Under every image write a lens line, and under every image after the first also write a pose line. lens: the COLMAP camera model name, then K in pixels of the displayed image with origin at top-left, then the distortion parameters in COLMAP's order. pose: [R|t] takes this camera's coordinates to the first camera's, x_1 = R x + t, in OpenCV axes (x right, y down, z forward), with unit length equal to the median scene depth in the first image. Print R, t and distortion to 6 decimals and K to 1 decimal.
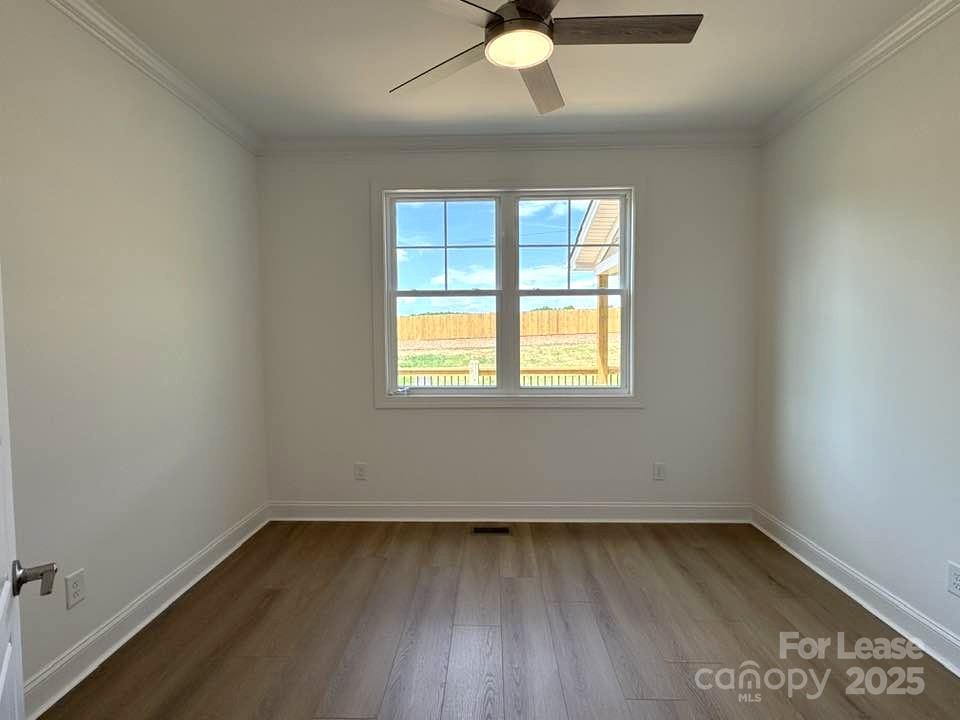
lens RADIAL K [[487.7, 0, 481.6], [0, 487.7, 360.1], [0, 0, 1]] dist [0.014716, 0.000084]
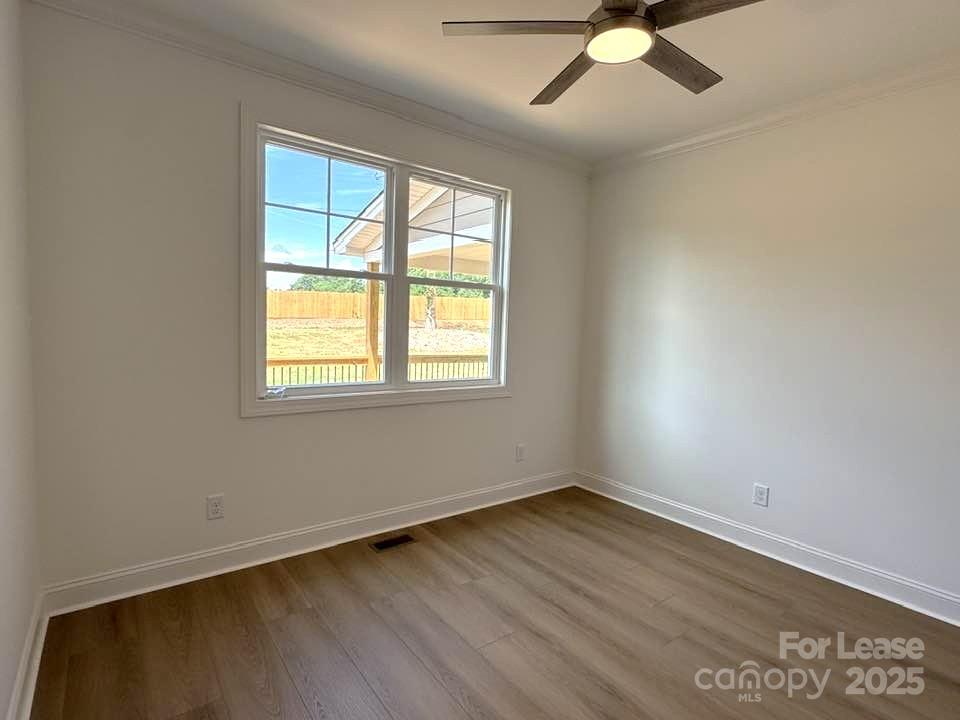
lens RADIAL K [[487.7, 0, 484.0], [0, 487.7, 364.5], [0, 0, 1]] dist [0.014716, 0.000084]
pose [[0.778932, -0.015840, 0.626909, -0.393709], [-0.007438, 0.999377, 0.034492, -0.010839], [-0.627065, -0.031530, 0.778329, 0.194001]]
